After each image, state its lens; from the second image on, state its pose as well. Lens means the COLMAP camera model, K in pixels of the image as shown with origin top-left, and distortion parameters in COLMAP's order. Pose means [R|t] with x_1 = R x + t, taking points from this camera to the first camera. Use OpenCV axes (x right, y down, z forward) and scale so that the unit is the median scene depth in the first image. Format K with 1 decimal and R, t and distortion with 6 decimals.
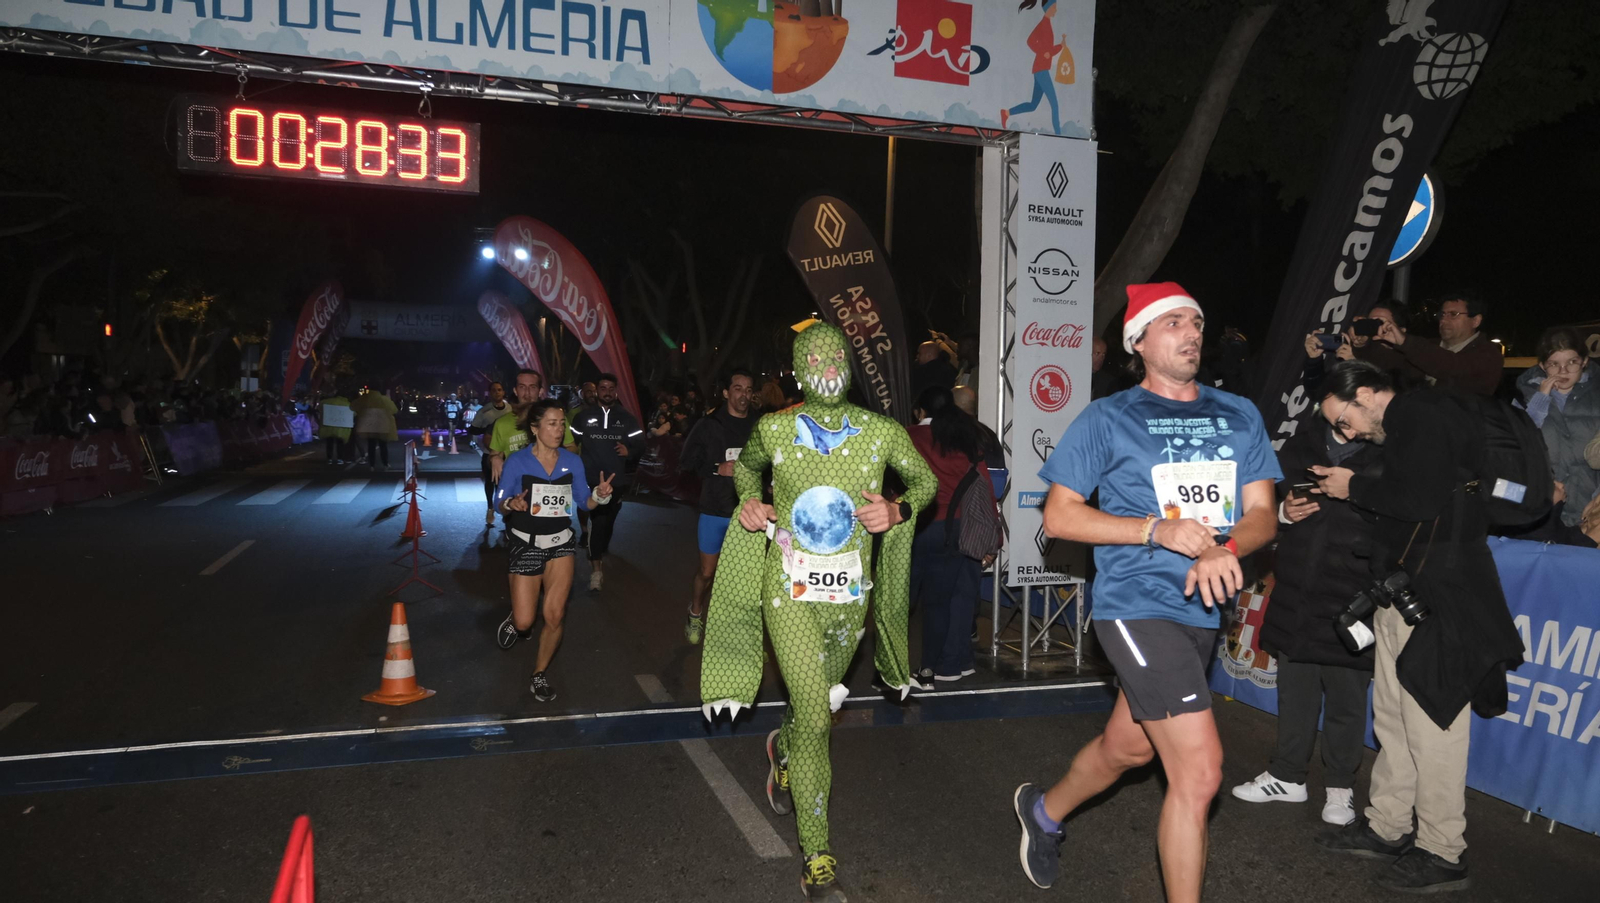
lens RADIAL K [[1087.8, 0, 809.4], [0, 1087.8, 455.4], [0, 0, 1]] dist [-0.032938, 0.025681]
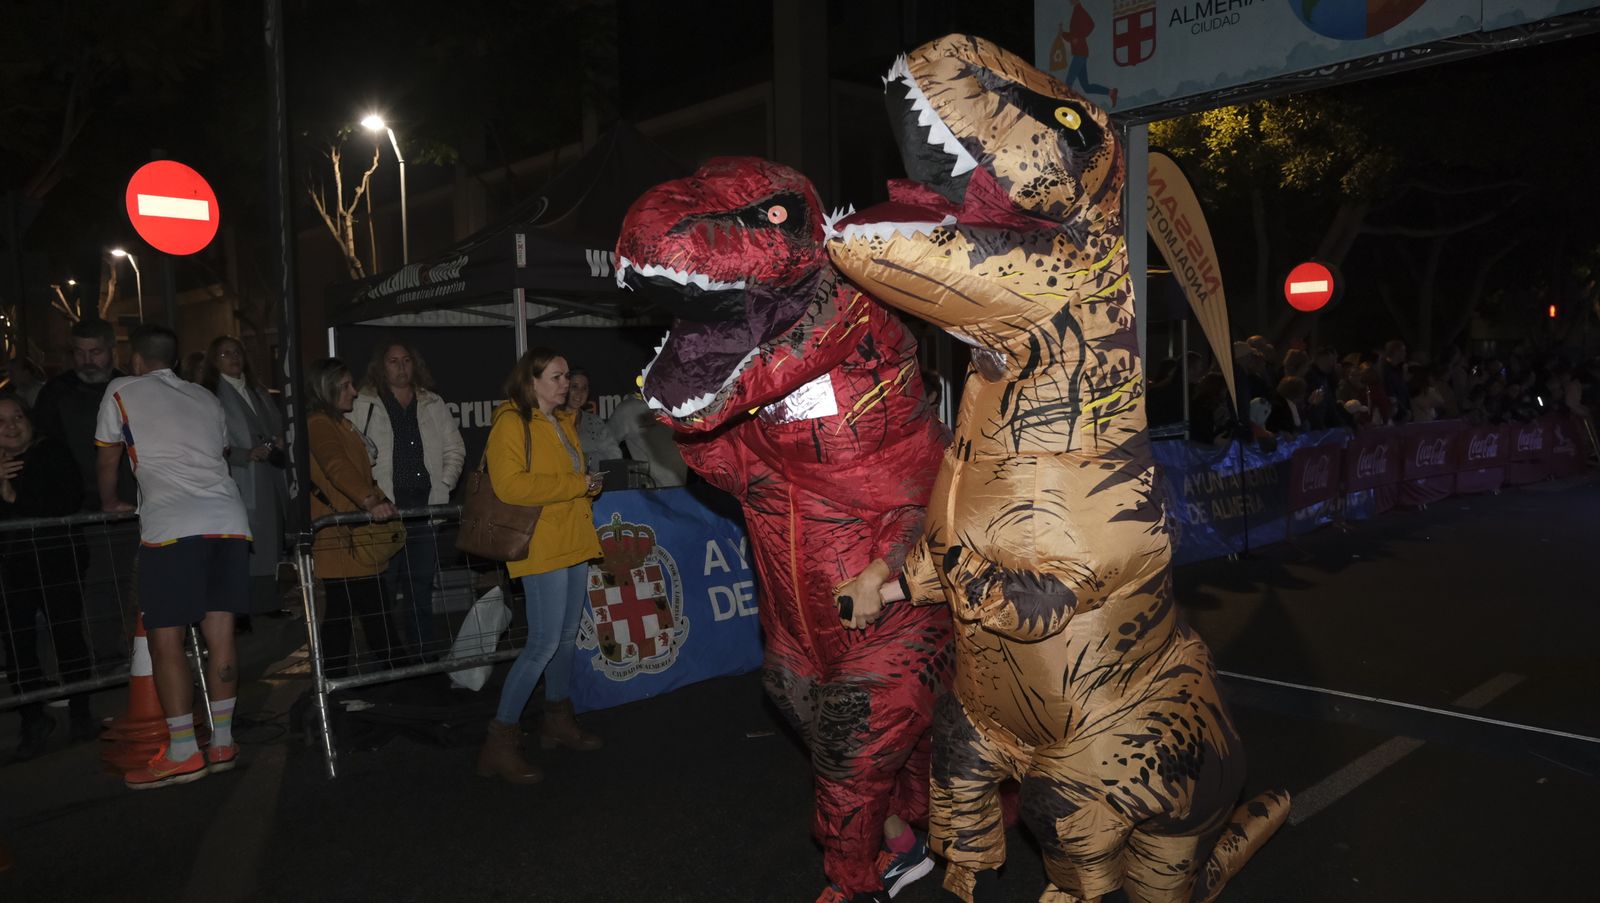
lens RADIAL K [[1087.8, 0, 809.4], [0, 1087.8, 455.4], [0, 0, 1]] dist [-0.032938, 0.025681]
pose [[0.396138, 0.033591, -0.917576, -0.044619], [-0.019553, 0.999413, 0.028145, 0.002157], [0.917983, 0.006792, 0.396563, -0.033840]]
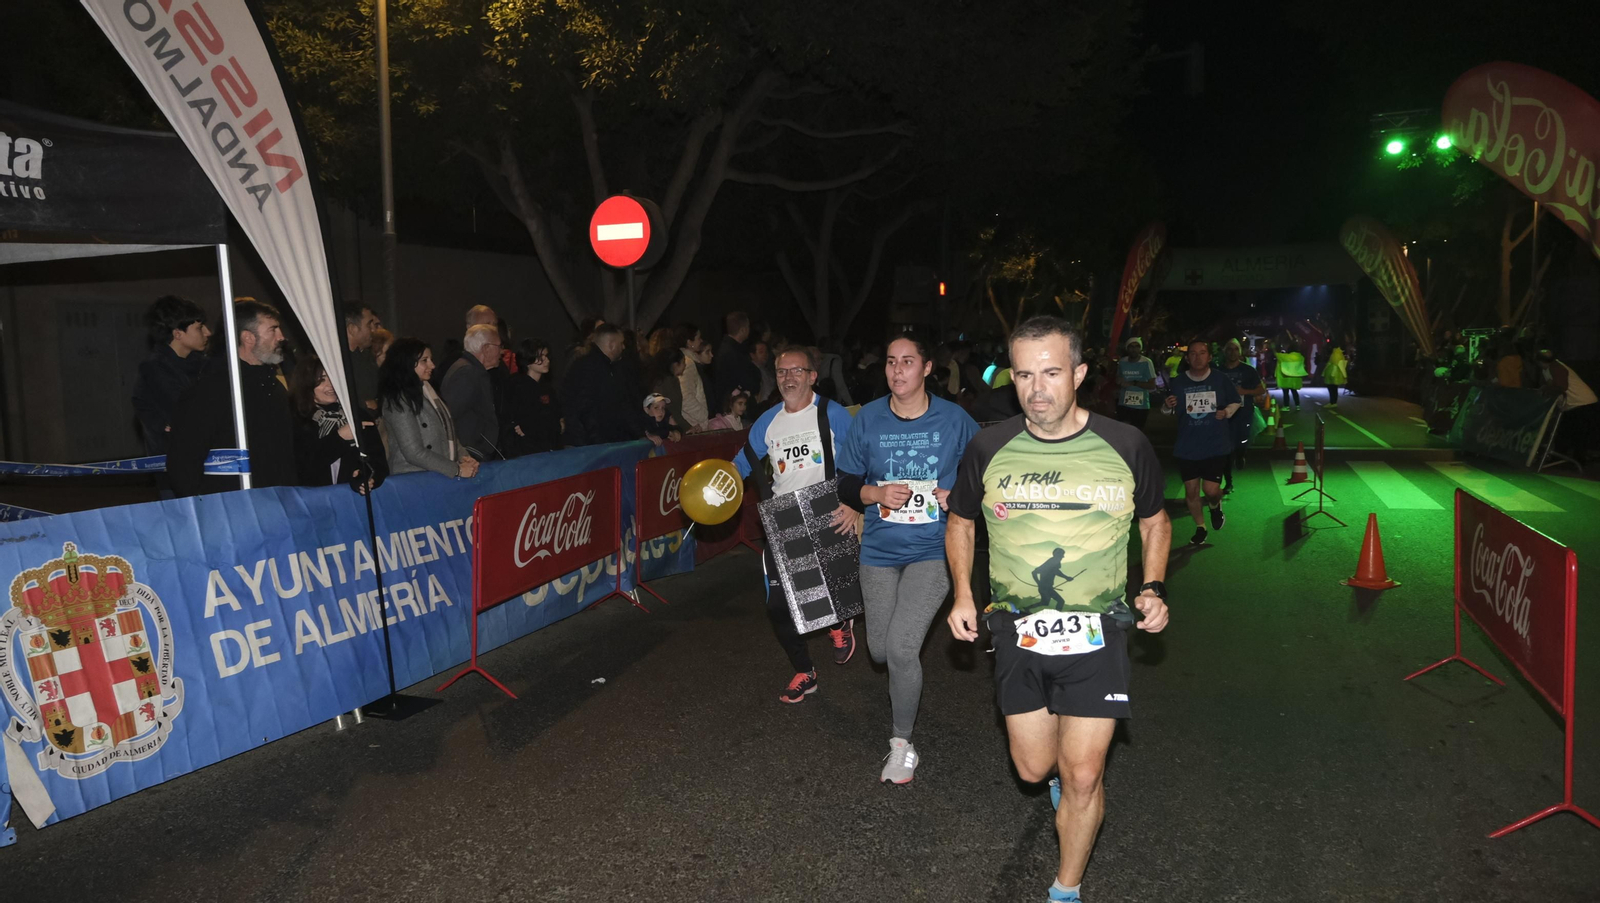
lens RADIAL K [[1074.4, 0, 804.5], [0, 1074.4, 451.0], [0, 0, 1]] dist [-0.030316, 0.013504]
pose [[0.756909, 0.024972, -0.653043, -0.452675], [-0.000851, 0.999306, 0.037227, -0.042163], [0.653519, -0.027622, 0.756406, 0.739704]]
